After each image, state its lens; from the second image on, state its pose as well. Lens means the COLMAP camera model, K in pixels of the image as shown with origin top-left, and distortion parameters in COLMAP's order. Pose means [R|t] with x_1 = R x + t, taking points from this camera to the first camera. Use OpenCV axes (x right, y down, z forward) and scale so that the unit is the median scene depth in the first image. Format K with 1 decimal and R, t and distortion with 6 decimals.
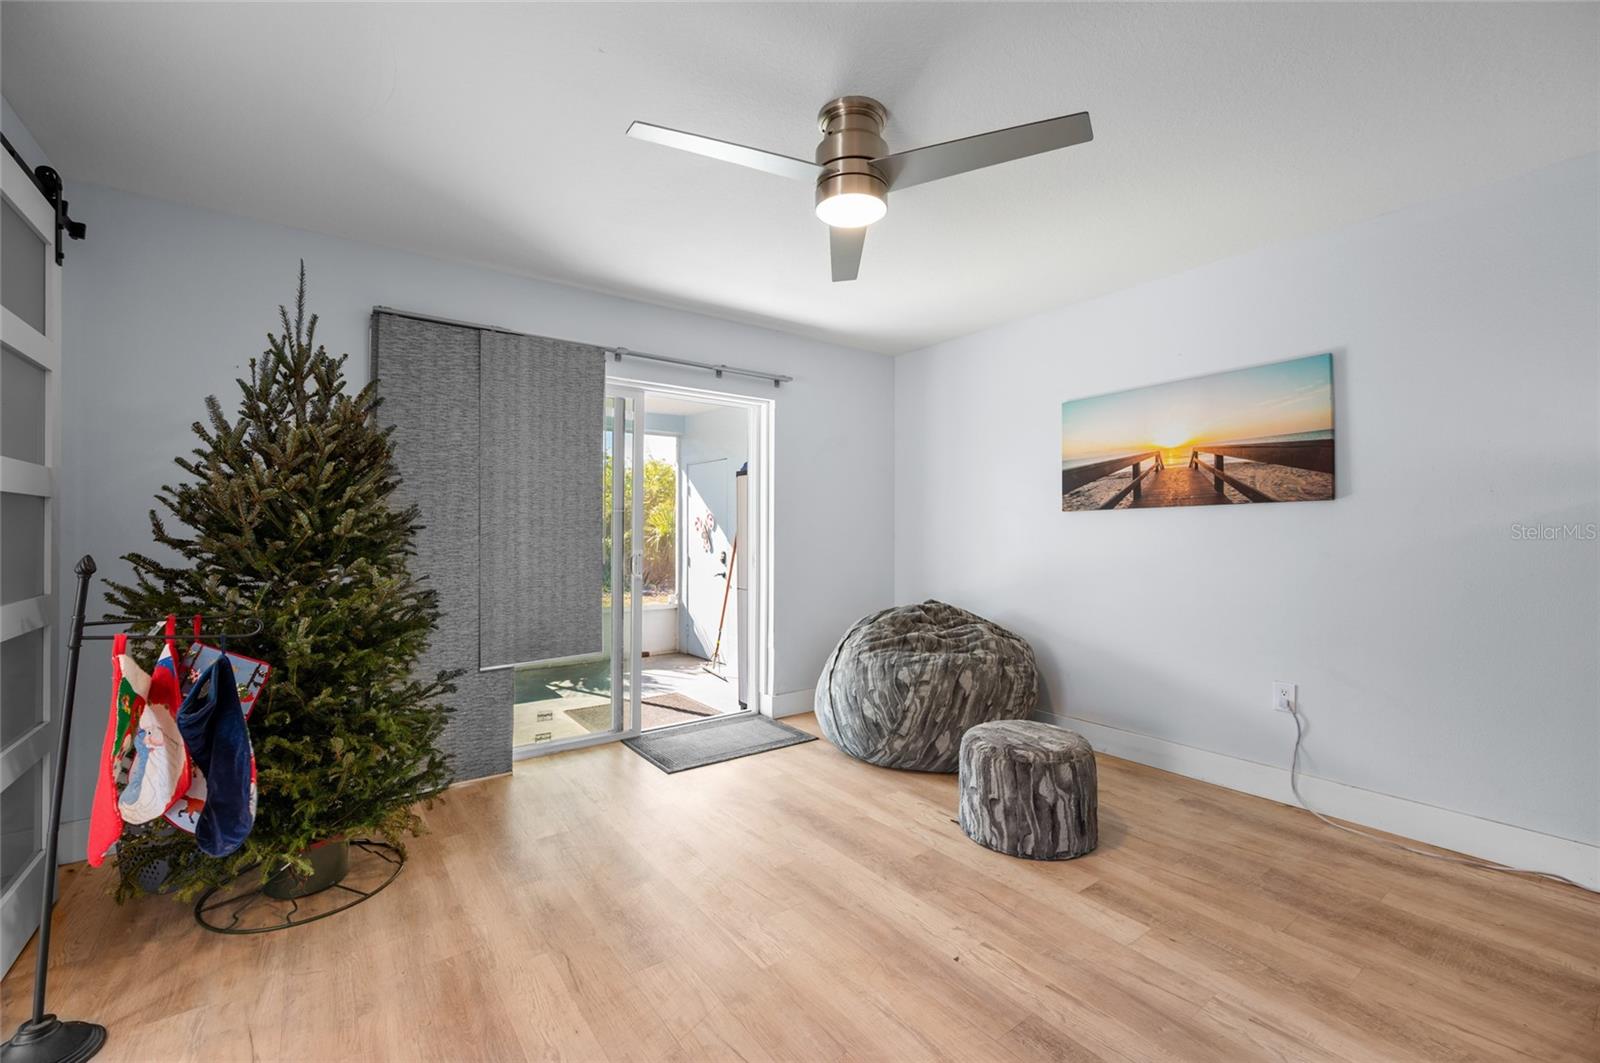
lens RADIAL K [[662.8, 0, 800.0], [0, 662.8, 531.5], [0, 0, 1]] dist [-0.000810, -0.000184]
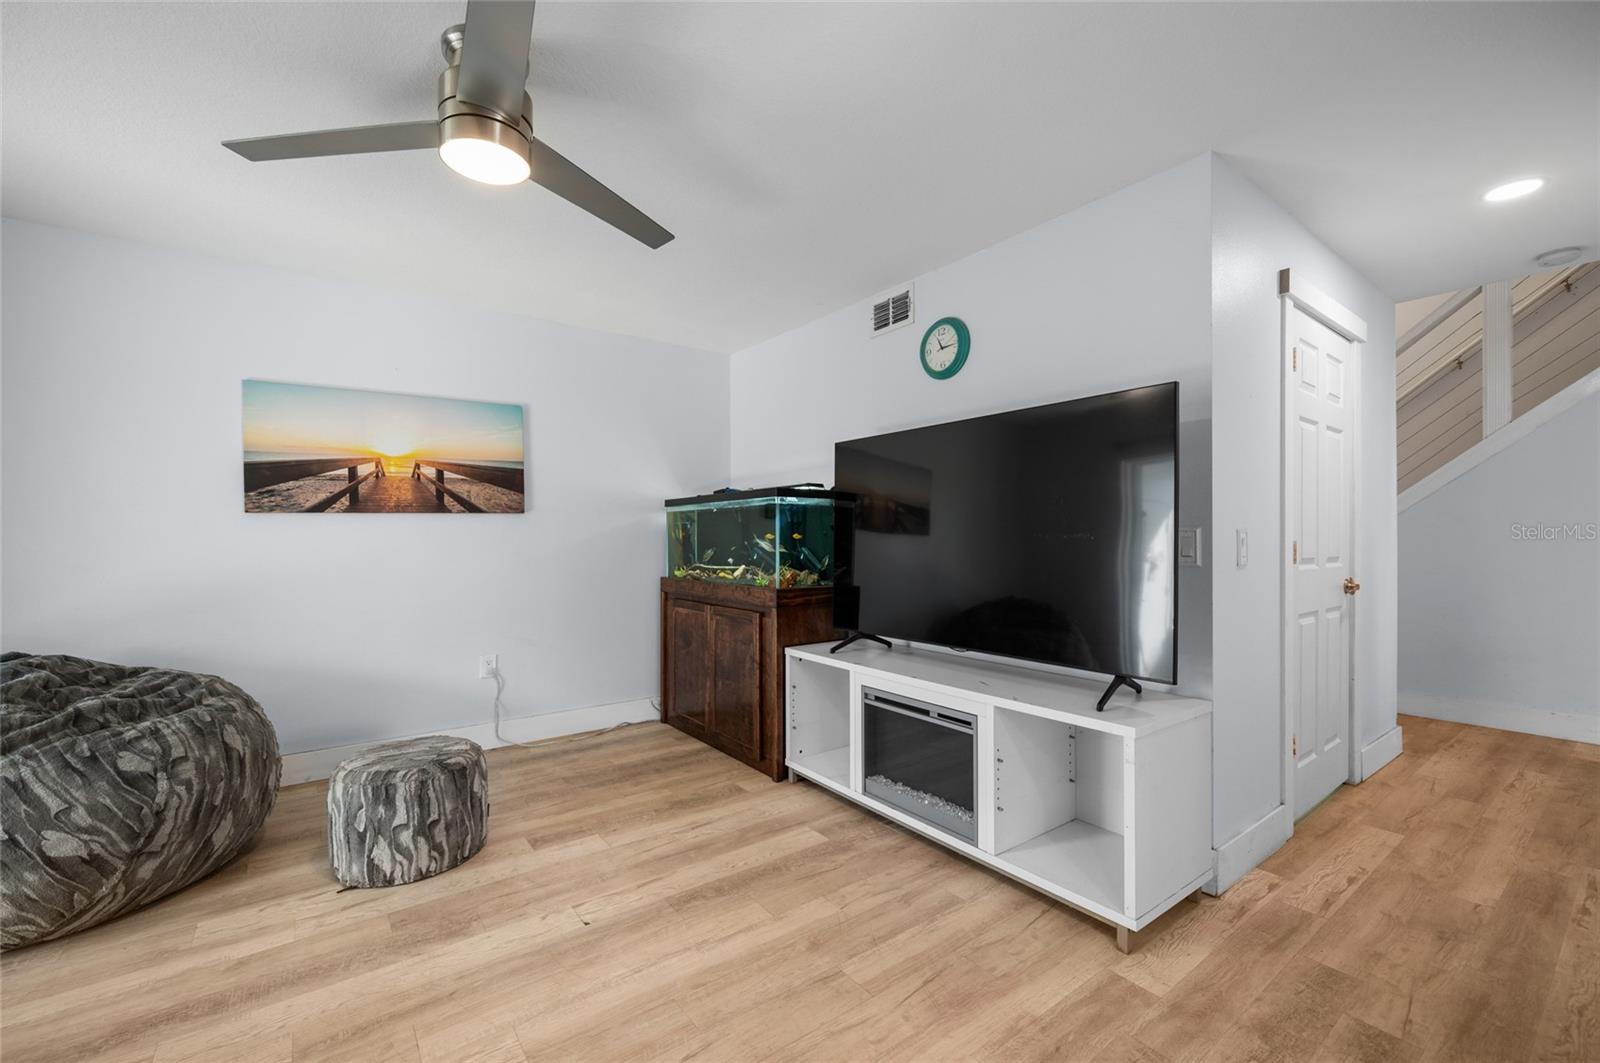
lens RADIAL K [[662.8, 0, 800.0], [0, 662.8, 531.5], [0, 0, 1]] dist [-0.000810, -0.000184]
pose [[-0.005307, 0.003166, 0.999981, -0.507973], [0.001174, 0.999994, -0.003160, -0.003920], [-0.999985, 0.001157, -0.005310, 0.375417]]
